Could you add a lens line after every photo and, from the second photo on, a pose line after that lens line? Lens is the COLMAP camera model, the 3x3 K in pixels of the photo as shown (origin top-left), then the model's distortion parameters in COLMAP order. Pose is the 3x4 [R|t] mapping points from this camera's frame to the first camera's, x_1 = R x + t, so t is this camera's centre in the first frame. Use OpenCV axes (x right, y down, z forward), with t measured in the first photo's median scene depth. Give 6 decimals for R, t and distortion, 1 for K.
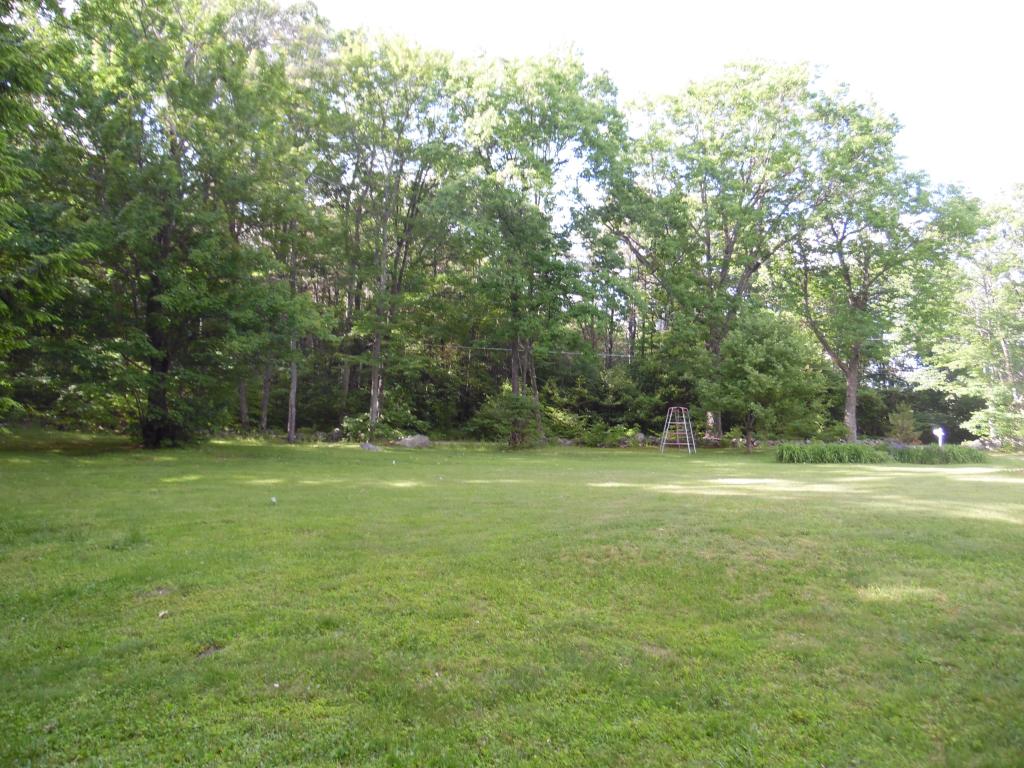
lens RADIAL K [[772.3, 0, 515.0], [0, 772.3, 378.6], [0, 0, 1]] dist [-0.024125, 0.056146]
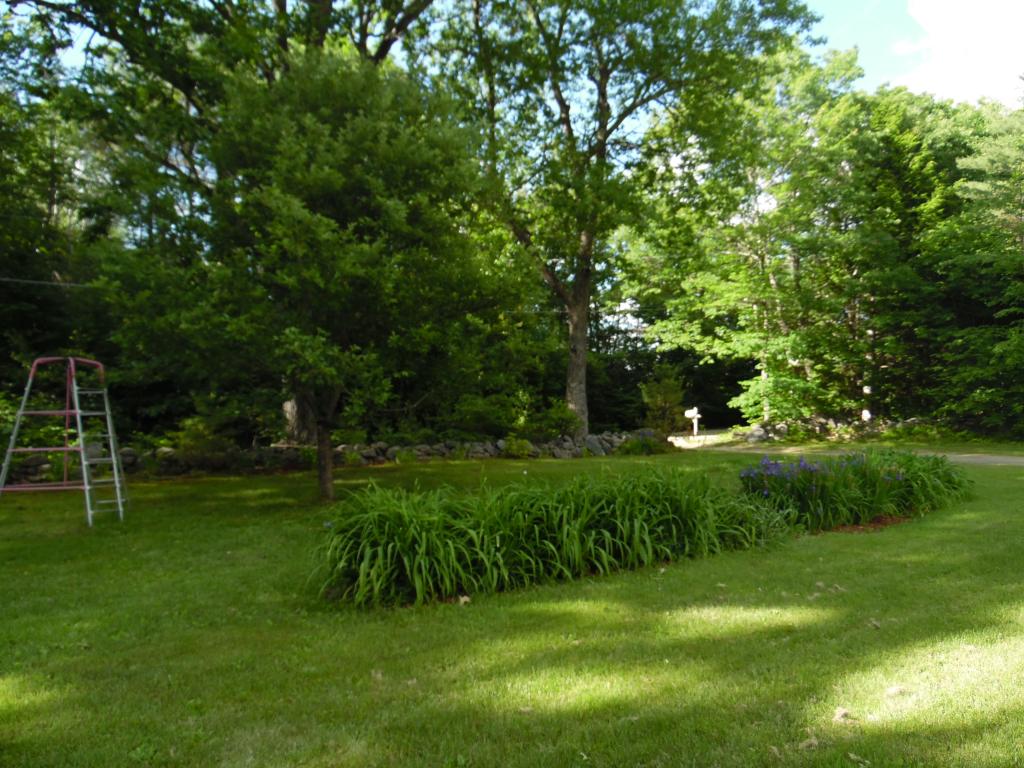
lens RADIAL K [[772.3, 0, 512.8], [0, 772.3, 386.1], [0, 0, 1]] dist [-0.024125, 0.056146]
pose [[0.931432, -0.021172, 0.363299, 0.246438], [0.013874, 0.999646, 0.022685, 0.040307], [-0.363651, -0.016089, 0.931396, 0.633211]]
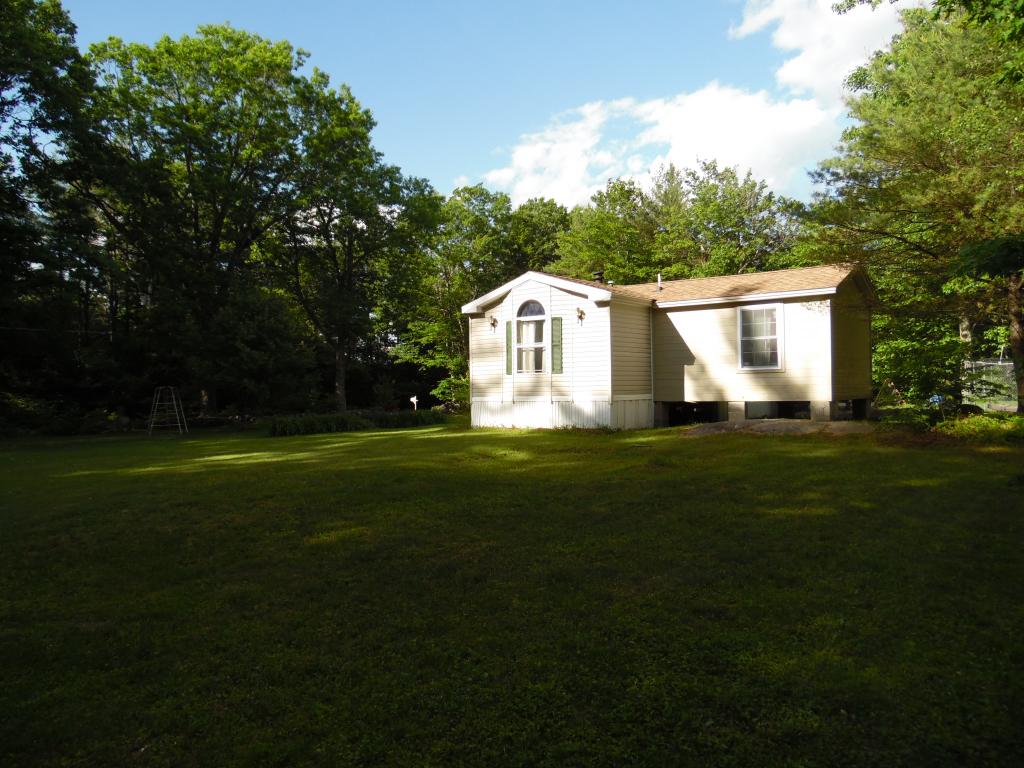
lens RADIAL K [[772.3, 0, 512.0], [0, 772.3, 377.5], [0, 0, 1]] dist [-0.024125, 0.056146]
pose [[0.812500, -0.034114, 0.581962, 0.005520], [0.017252, 0.999256, 0.034488, 0.000259], [-0.582706, -0.017981, 0.812484, -0.015715]]
